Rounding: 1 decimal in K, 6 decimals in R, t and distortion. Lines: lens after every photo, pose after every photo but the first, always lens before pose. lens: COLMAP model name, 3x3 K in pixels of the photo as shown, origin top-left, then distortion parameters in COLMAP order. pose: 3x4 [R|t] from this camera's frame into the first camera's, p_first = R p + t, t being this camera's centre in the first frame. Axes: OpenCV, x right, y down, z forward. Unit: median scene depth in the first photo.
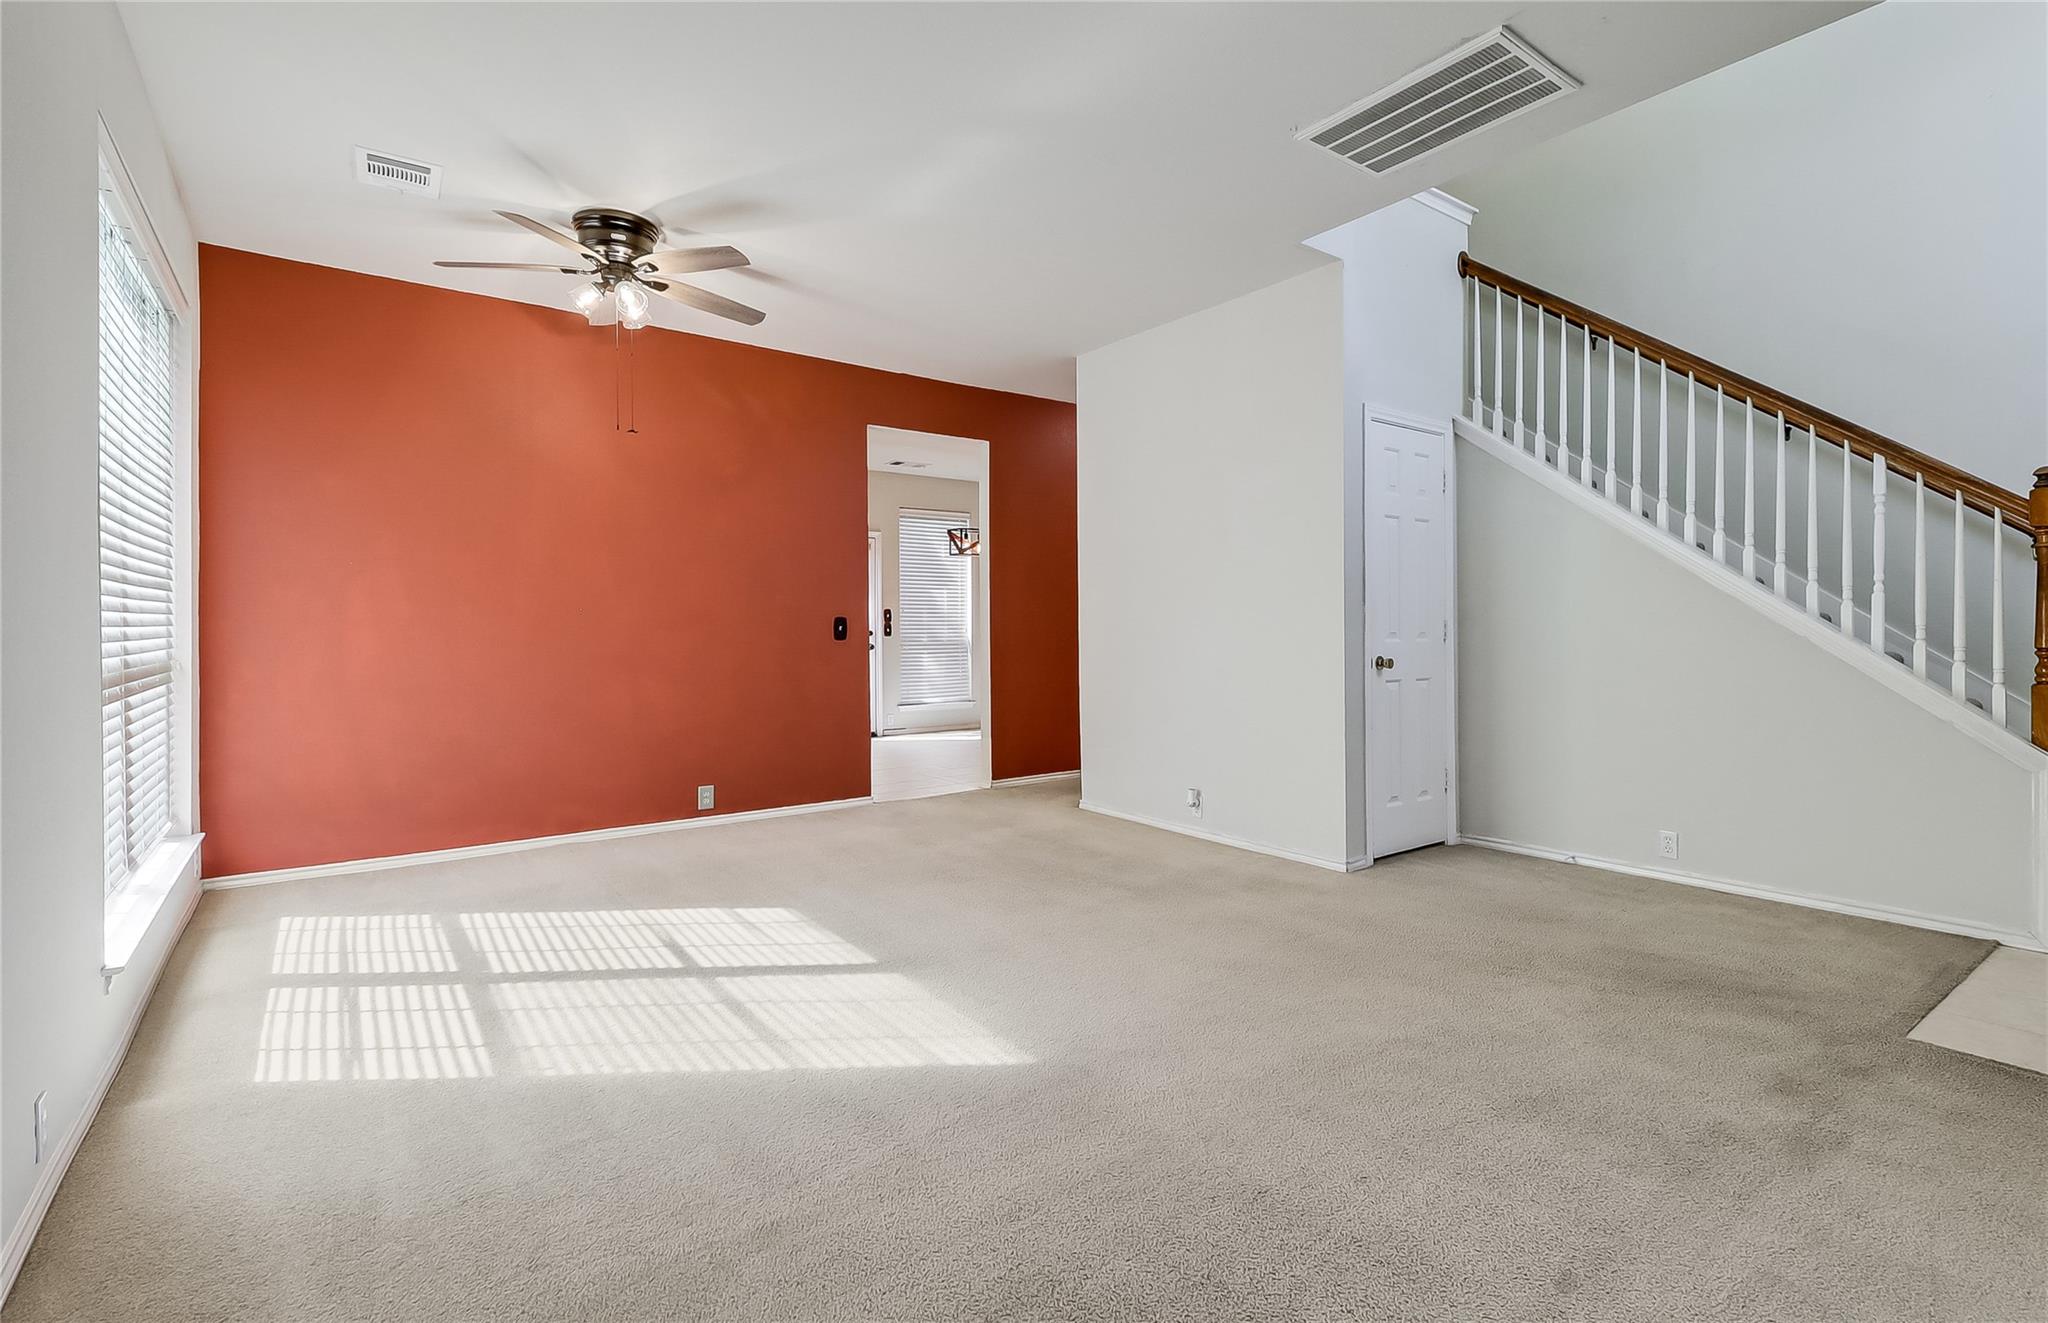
lens RADIAL K [[939.0, 0, 1081.5], [0, 939.0, 628.3], [0, 0, 1]] dist [-0.000807, -0.000236]
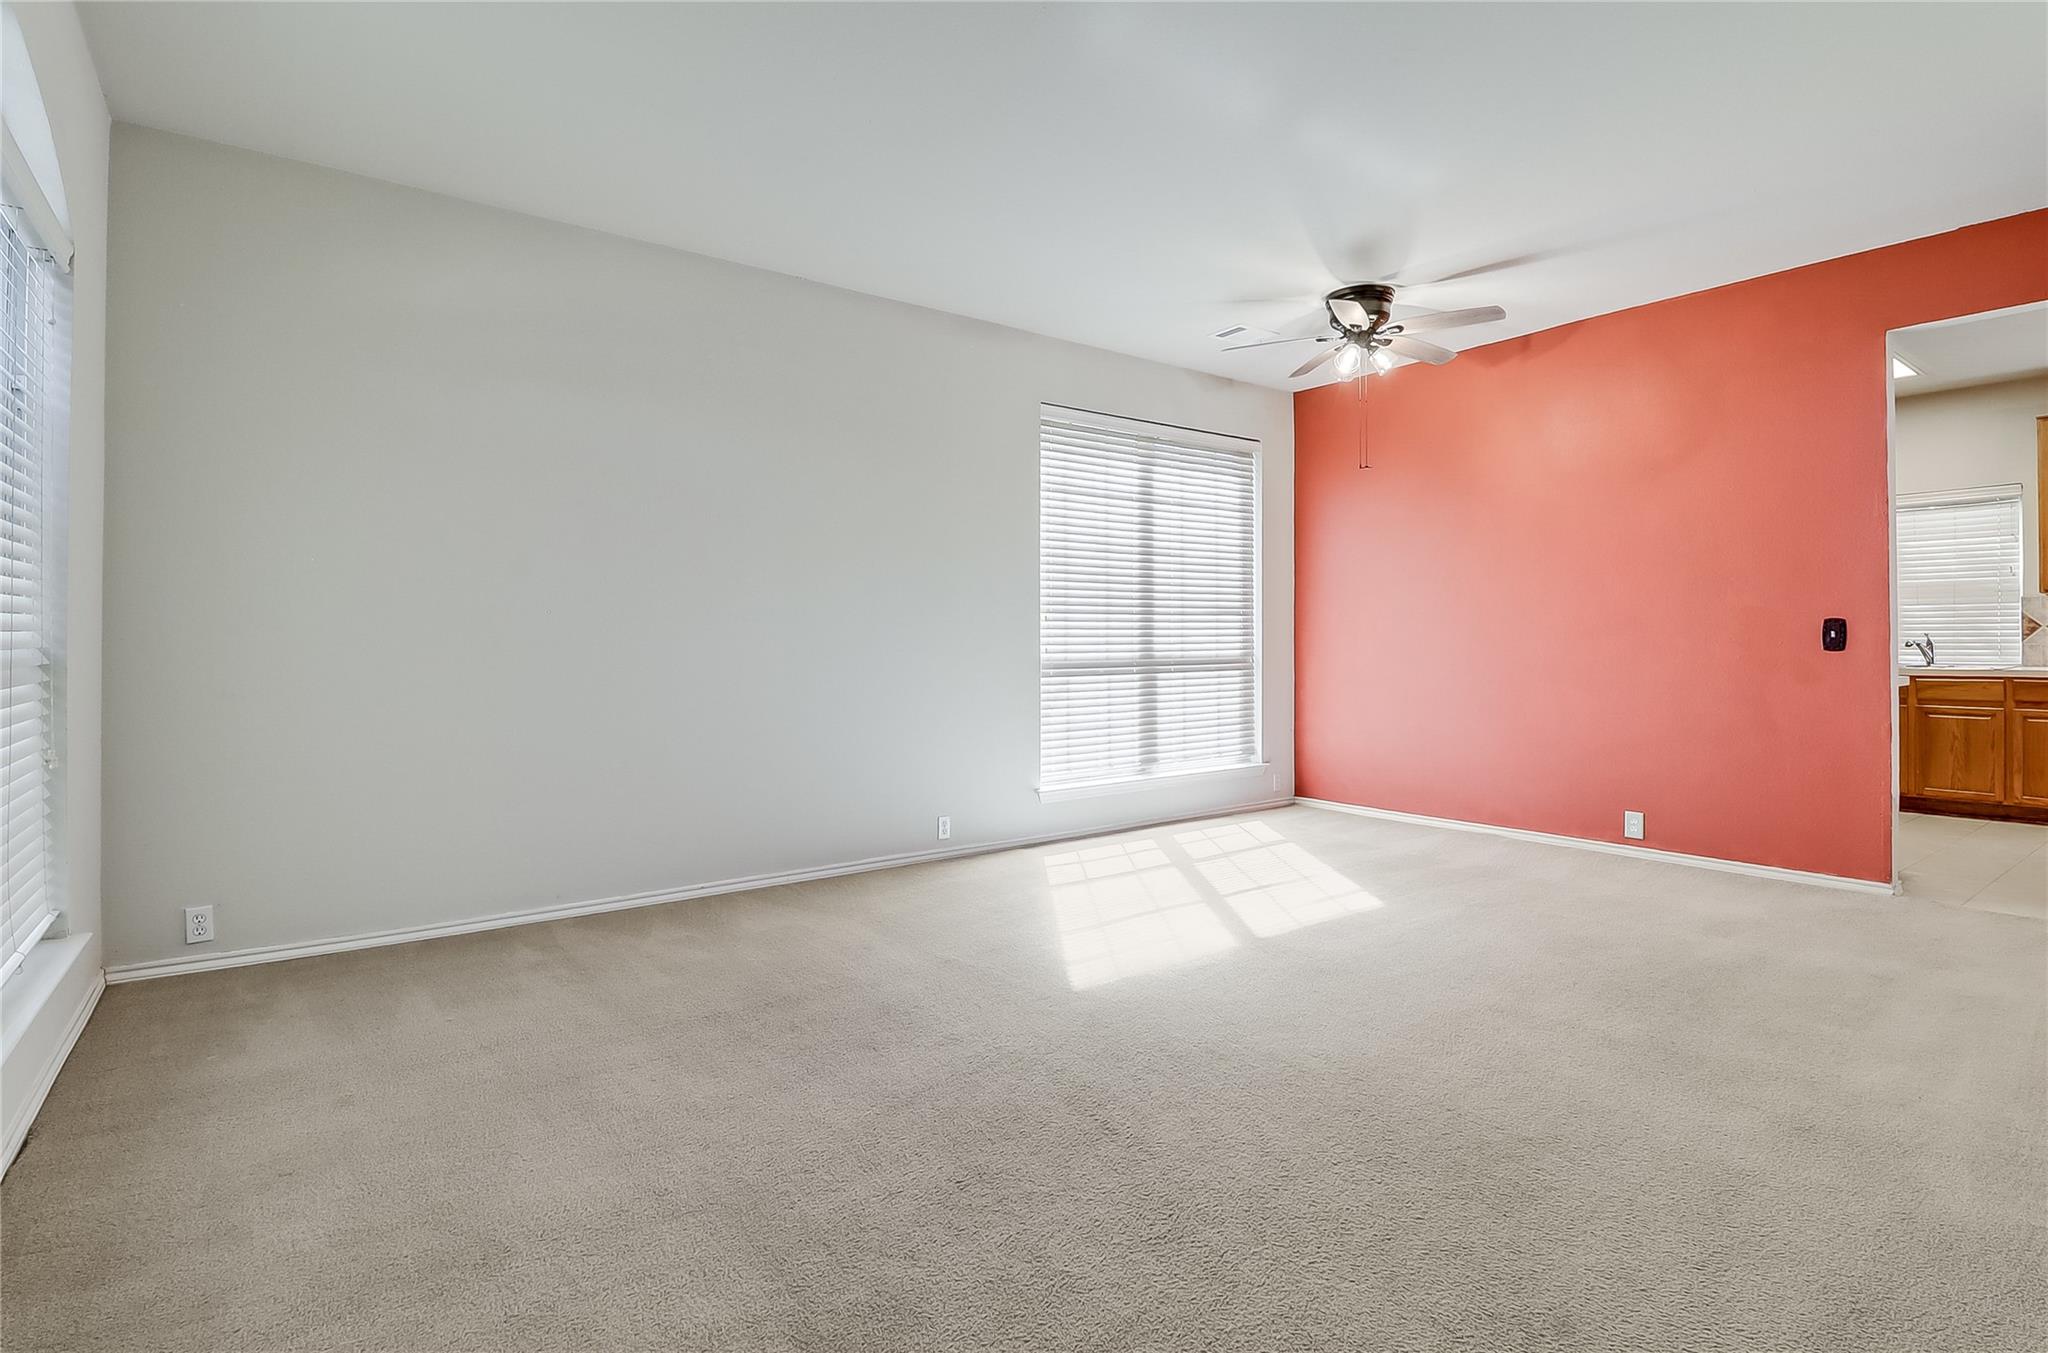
lens RADIAL K [[971.5, 0, 1027.1], [0, 971.5, 652.1], [0, 0, 1]] dist [0.022765, -0.019290]
pose [[-0.030142, 0.007459, -0.999518, 0.830872], [-0.000032, 0.999972, 0.007463, 0.013405], [0.999546, 0.000257, -0.030140, 0.688642]]
